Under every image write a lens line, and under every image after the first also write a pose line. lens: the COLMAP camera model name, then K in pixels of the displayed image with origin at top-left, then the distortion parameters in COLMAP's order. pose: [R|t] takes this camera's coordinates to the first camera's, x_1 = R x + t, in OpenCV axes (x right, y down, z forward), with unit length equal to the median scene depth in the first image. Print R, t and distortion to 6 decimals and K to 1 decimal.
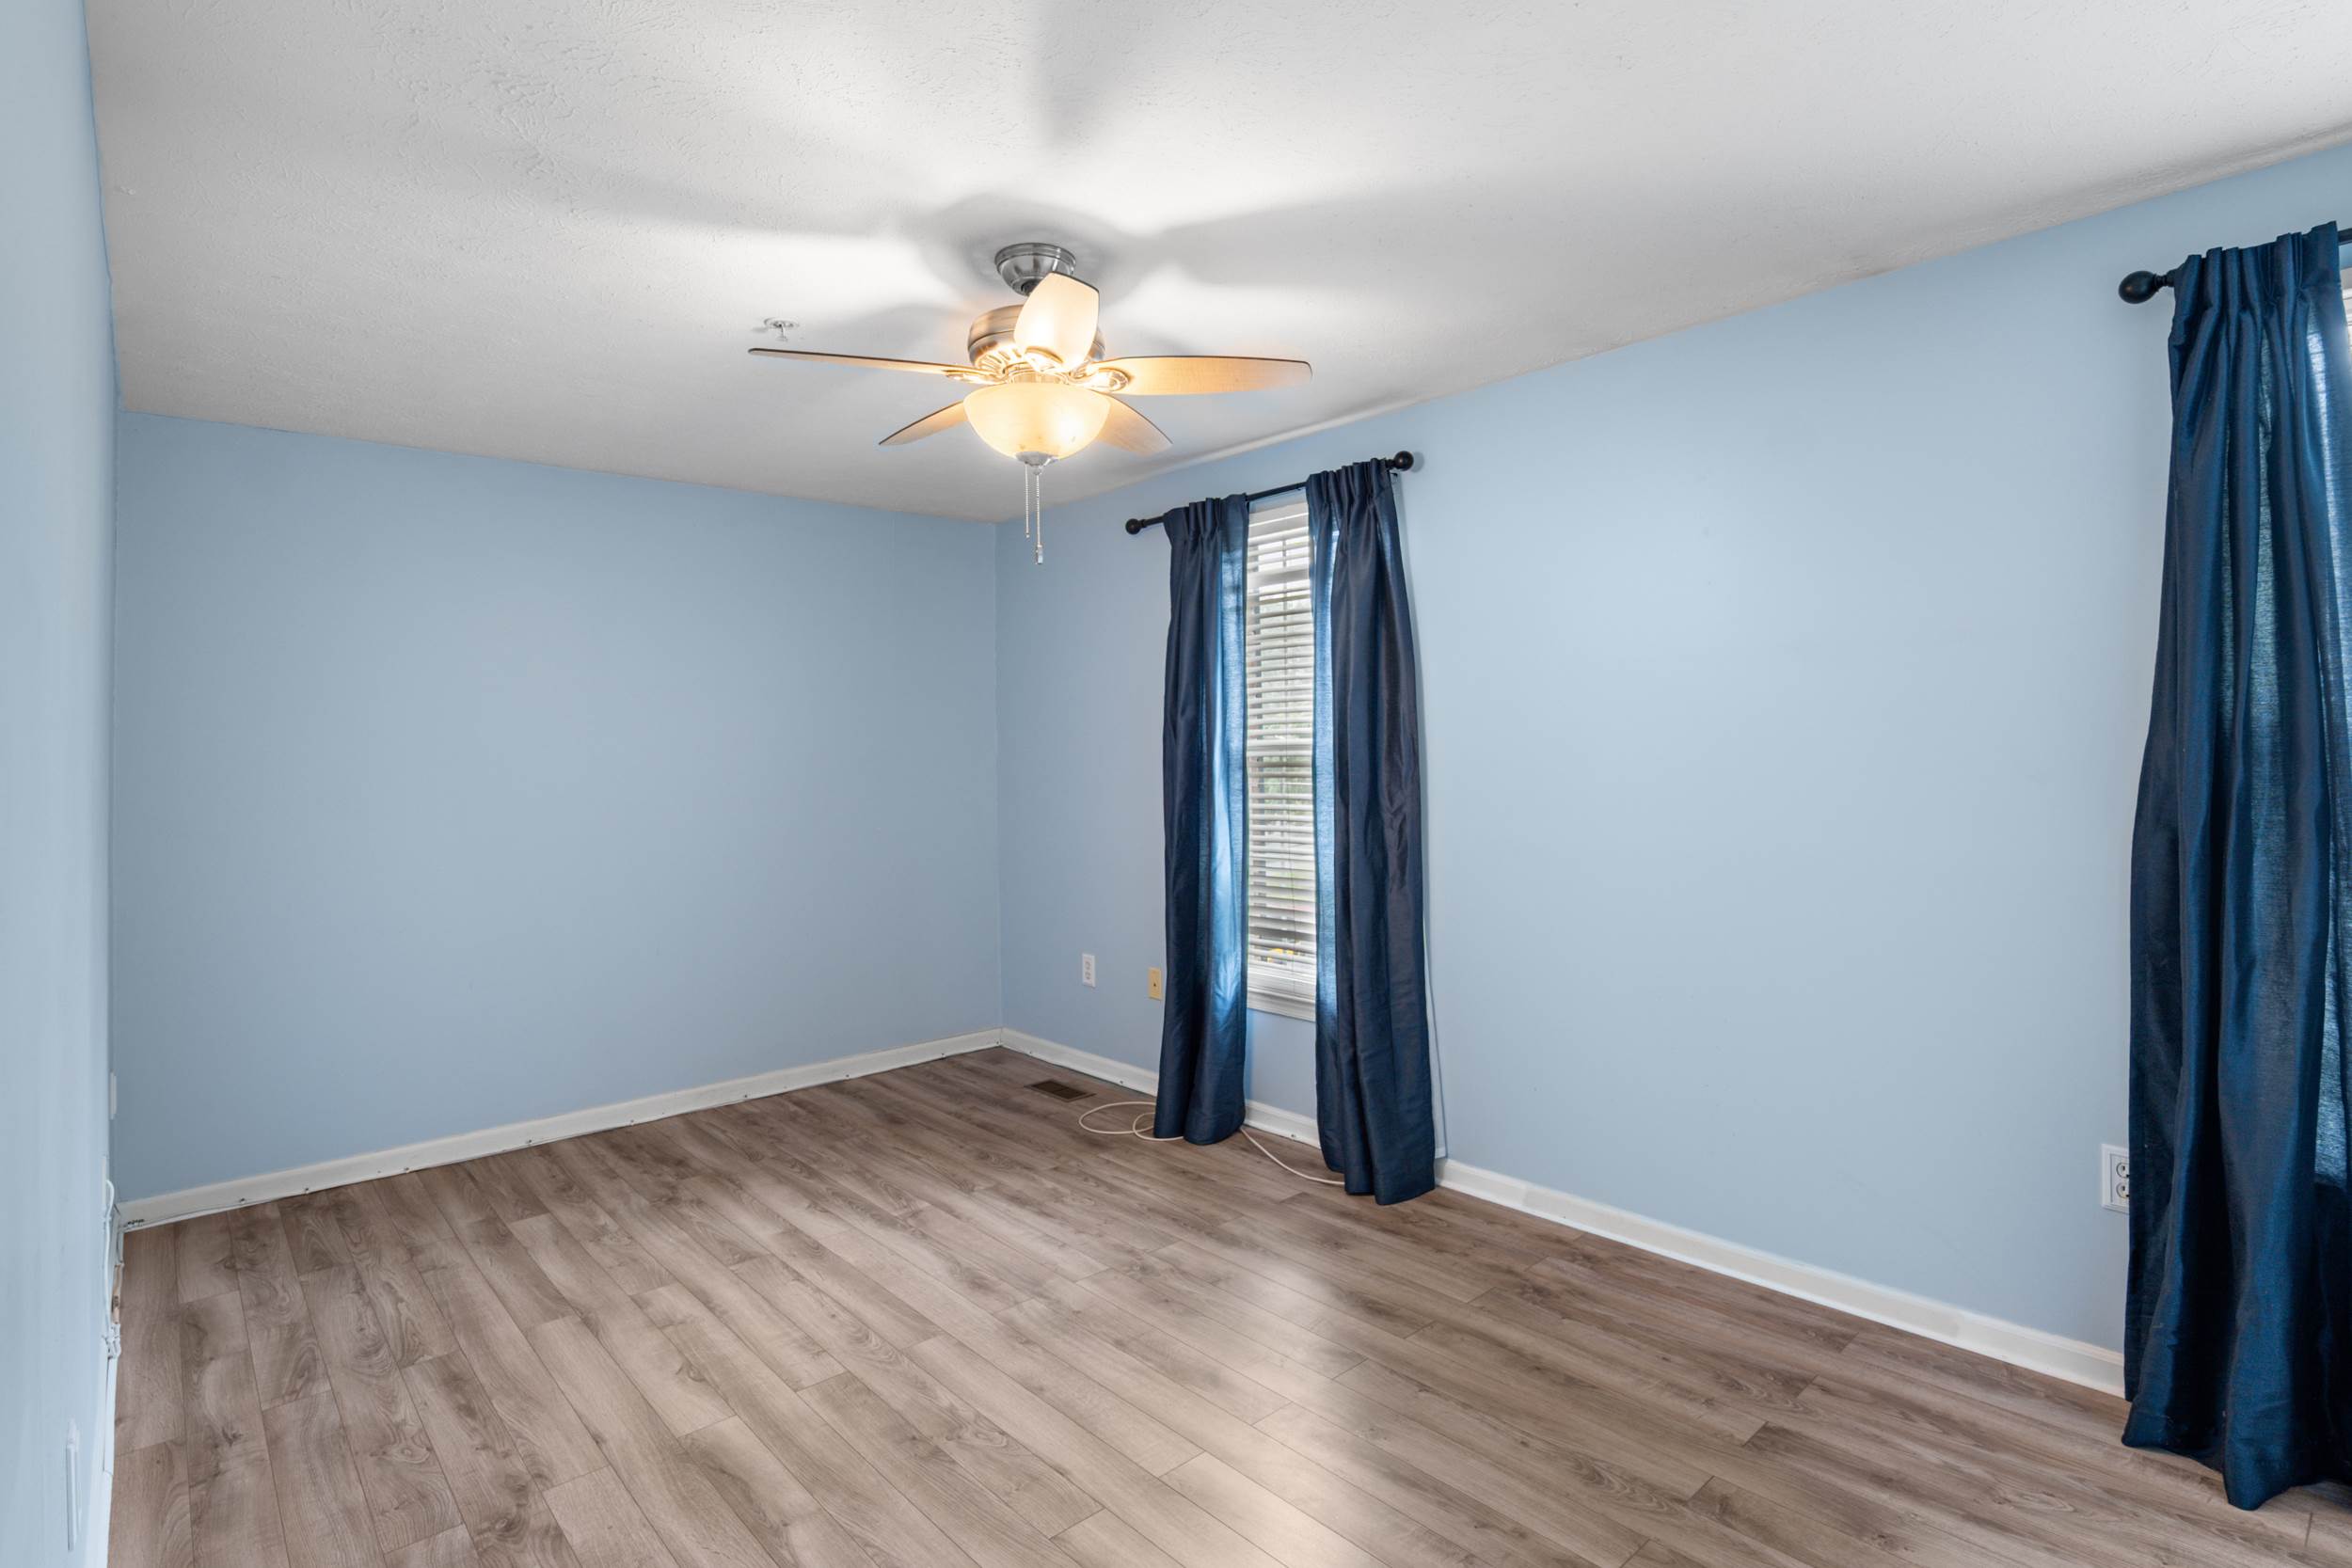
lens RADIAL K [[1096.2, 0, 1179.3], [0, 1096.2, 791.4], [0, 0, 1]] dist [-0.024006, 0.006178]
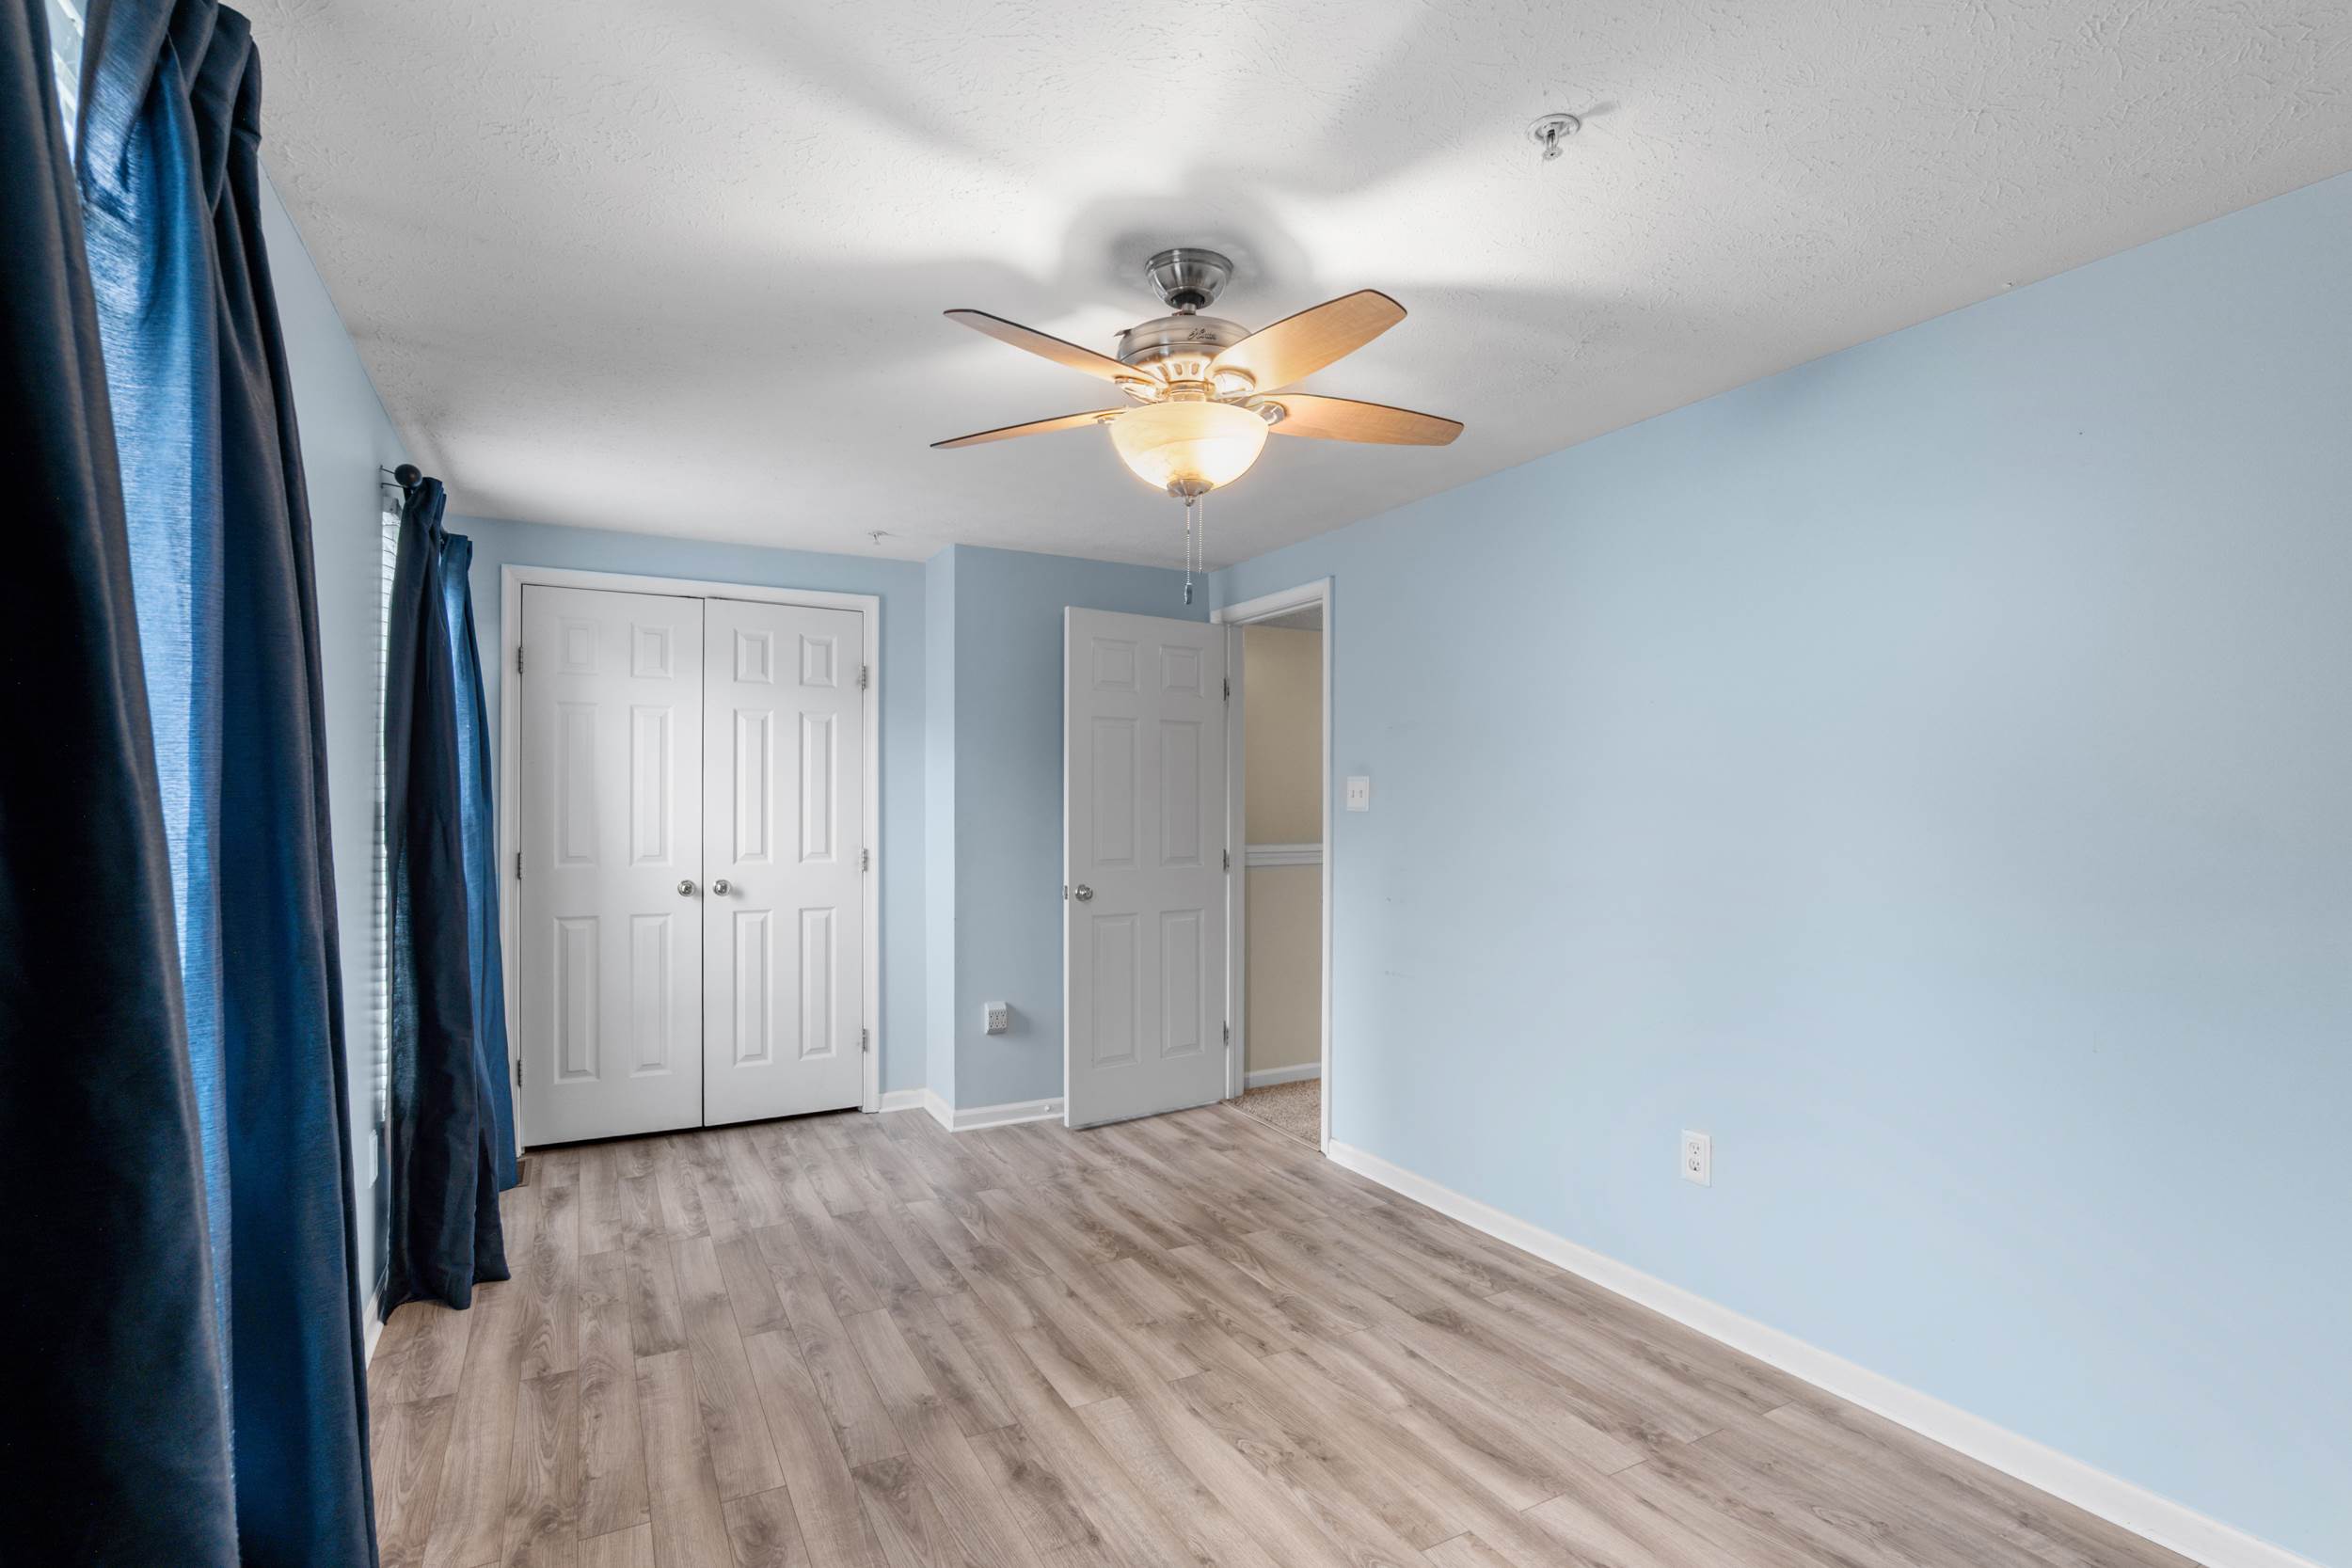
lens RADIAL K [[1096.2, 0, 1179.3], [0, 1096.2, 791.4], [0, 0, 1]] dist [-0.024006, 0.006178]
pose [[-0.970043, 0.021481, 0.241983, -0.367127], [0.026260, 0.999518, 0.016539, -0.070824], [-0.241511, 0.022398, -0.970139, 1.988487]]
